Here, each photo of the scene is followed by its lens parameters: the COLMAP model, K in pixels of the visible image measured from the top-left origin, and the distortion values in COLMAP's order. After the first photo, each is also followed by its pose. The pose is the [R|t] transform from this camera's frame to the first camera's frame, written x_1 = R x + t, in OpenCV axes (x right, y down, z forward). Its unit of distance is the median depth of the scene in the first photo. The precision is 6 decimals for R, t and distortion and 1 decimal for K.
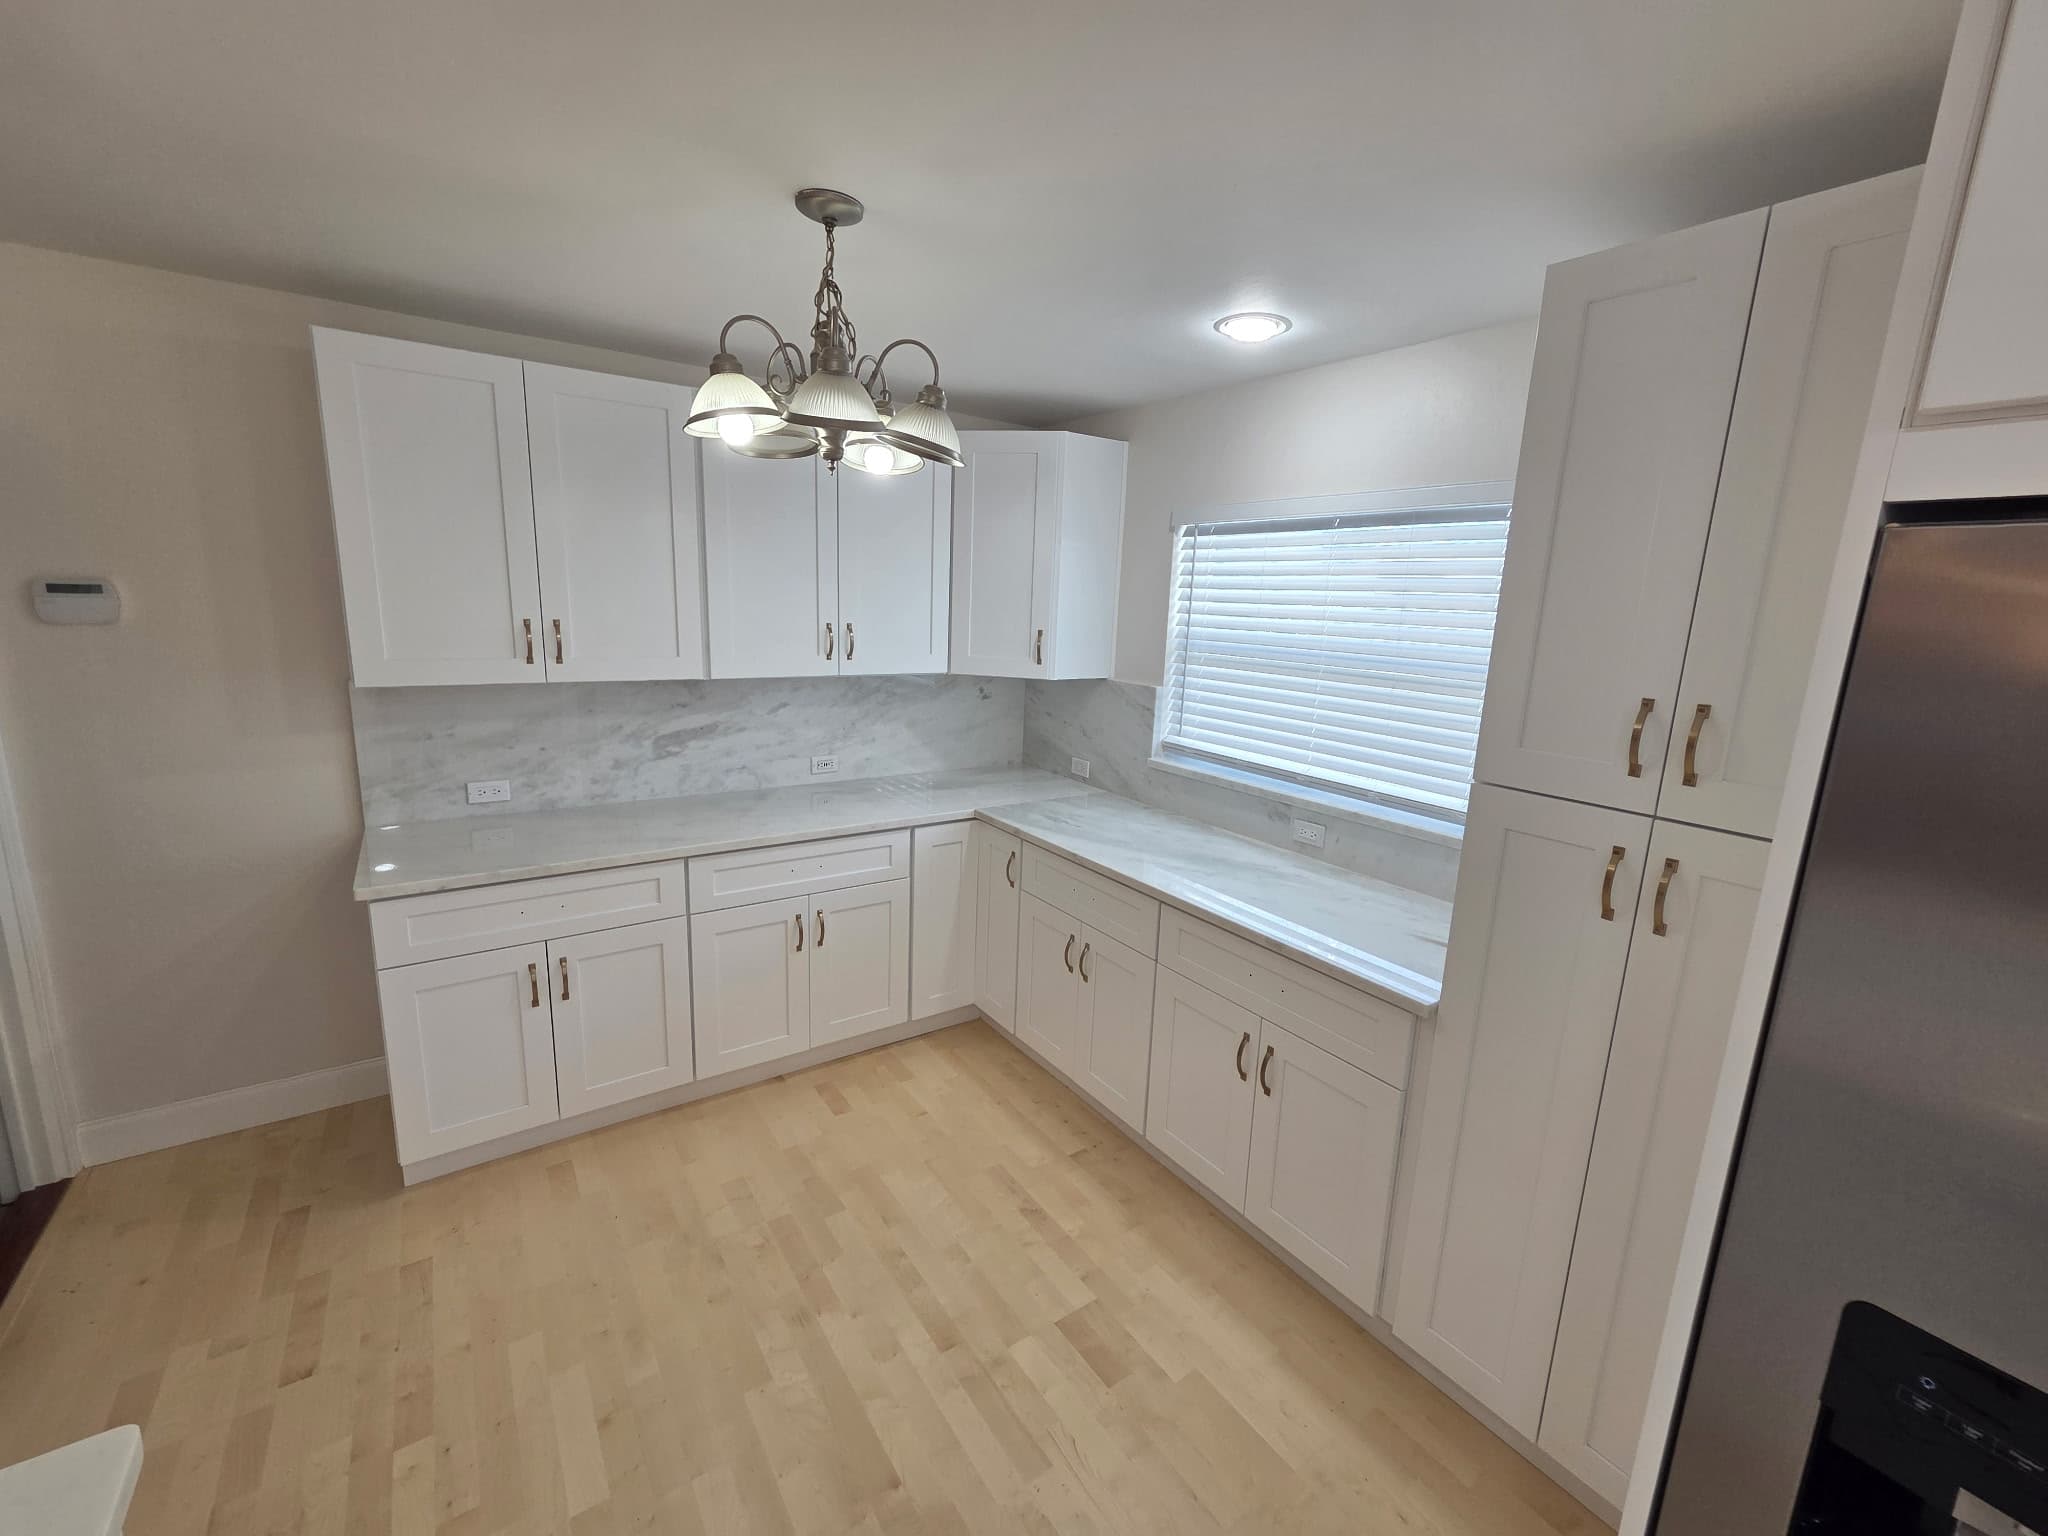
lens RADIAL K [[840.9, 0, 1026.5], [0, 840.9, 766.2], [0, 0, 1]] dist [0.004575, -0.001060]
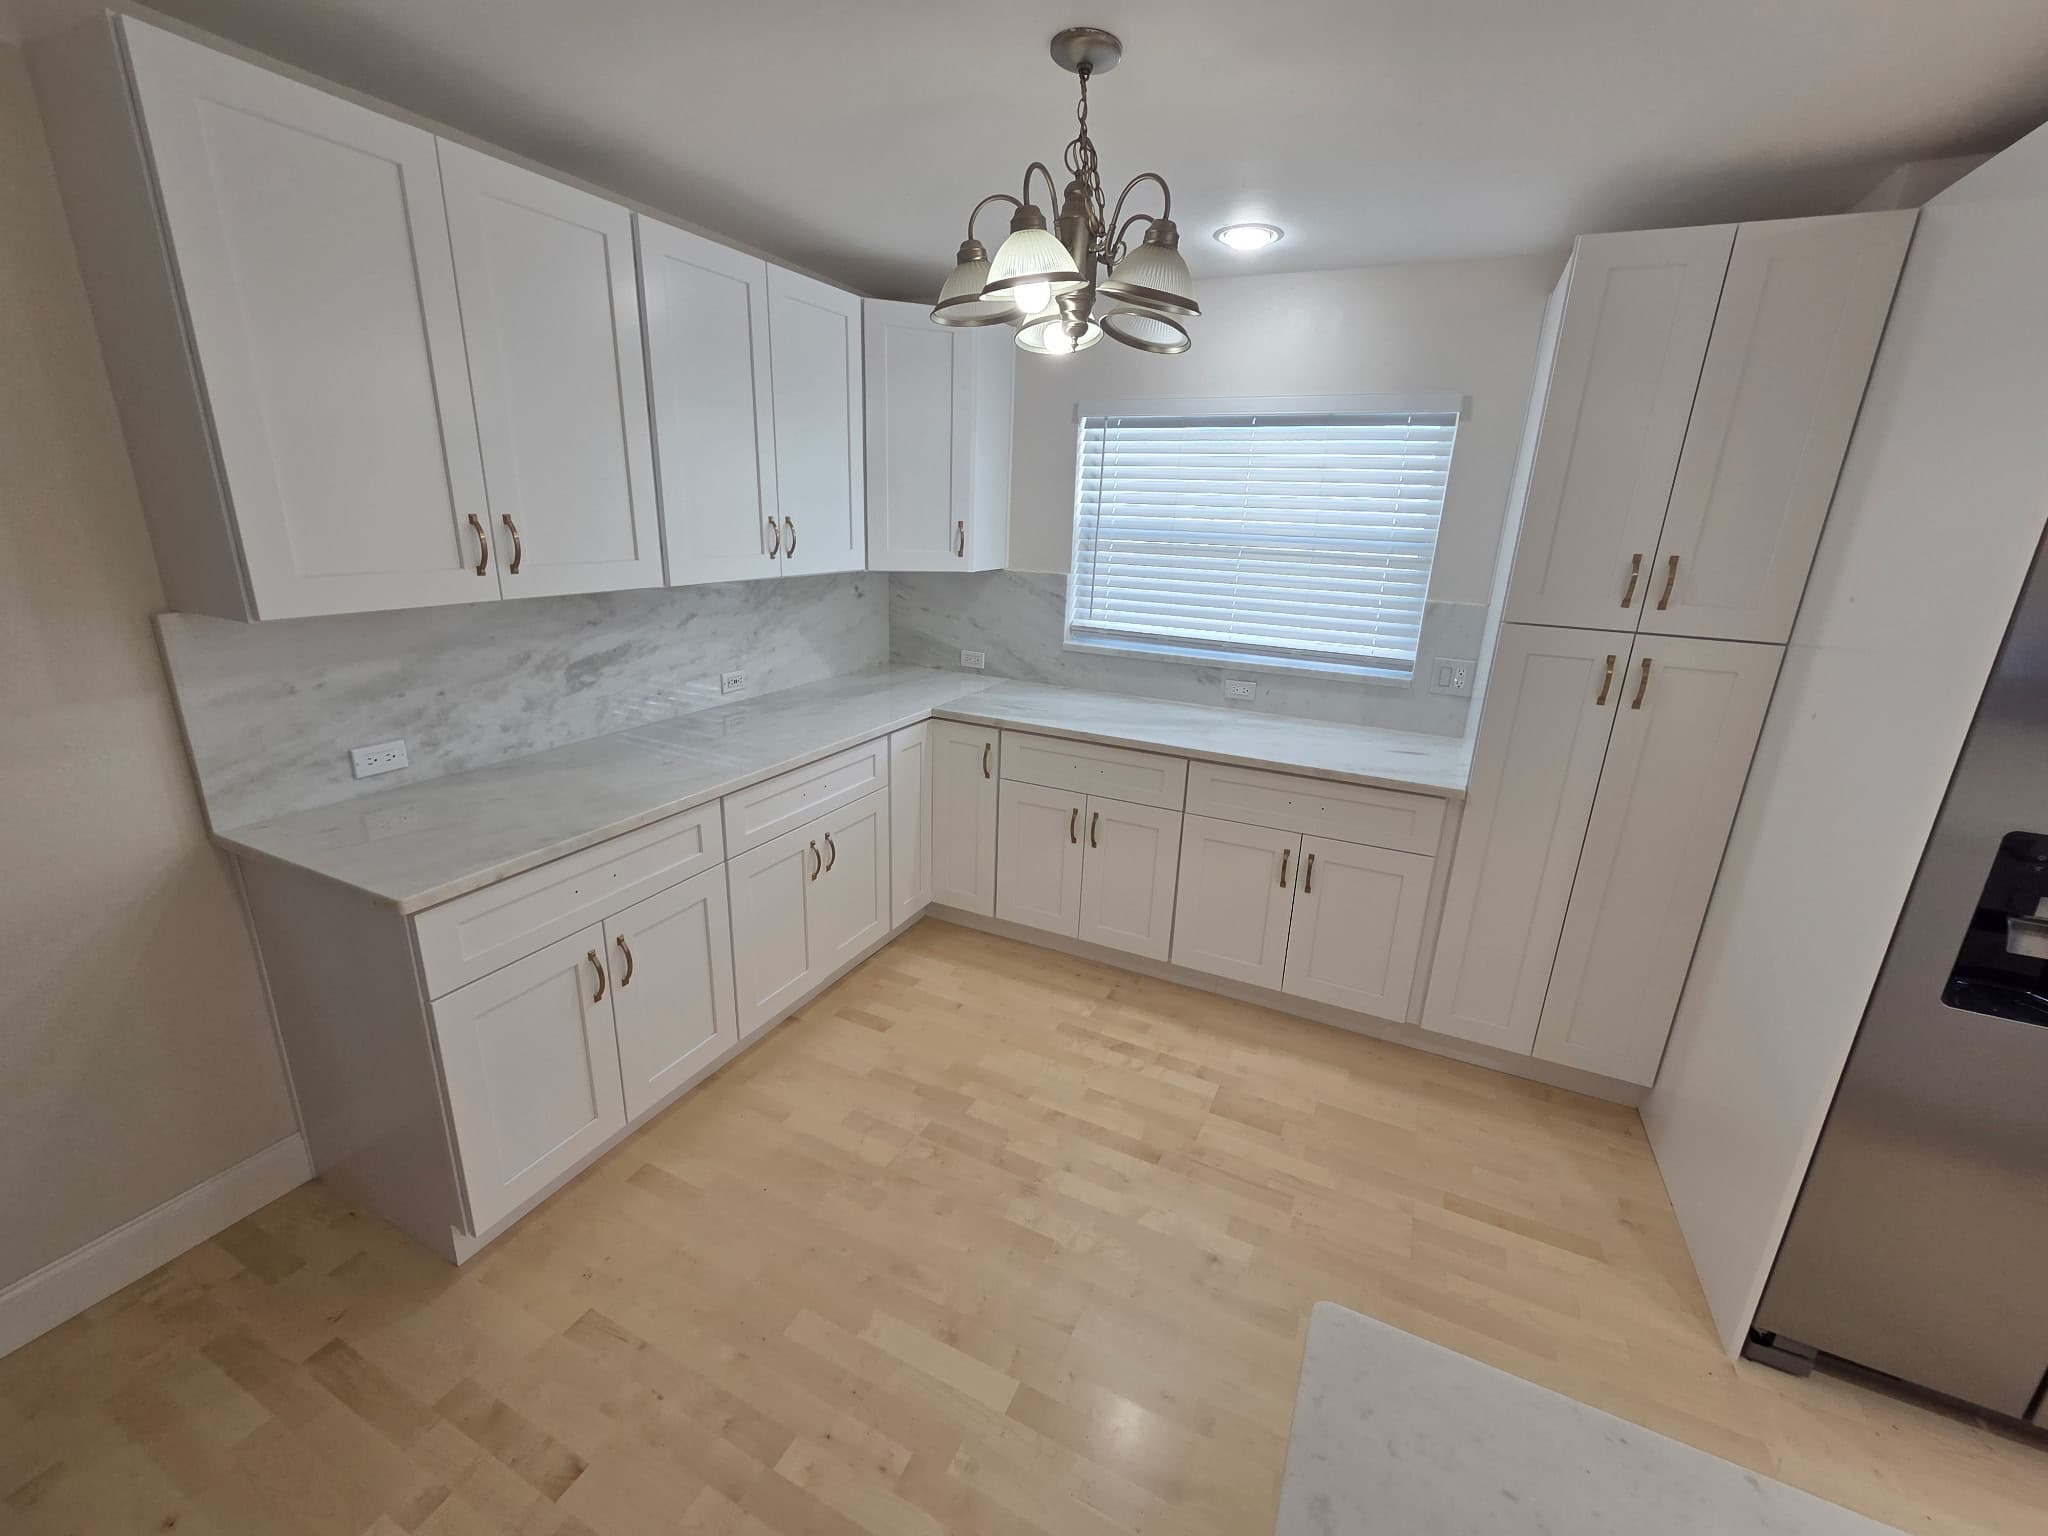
lens RADIAL K [[840.9, 0, 1024.0], [0, 840.9, 766.9], [0, 0, 1]] dist [0.004575, -0.001060]
pose [[0.869136, -0.153622, 0.470109, -0.519123], [0.096503, 0.984942, 0.143444, -0.014475], [-0.485066, -0.079305, 0.870874, 0.095627]]
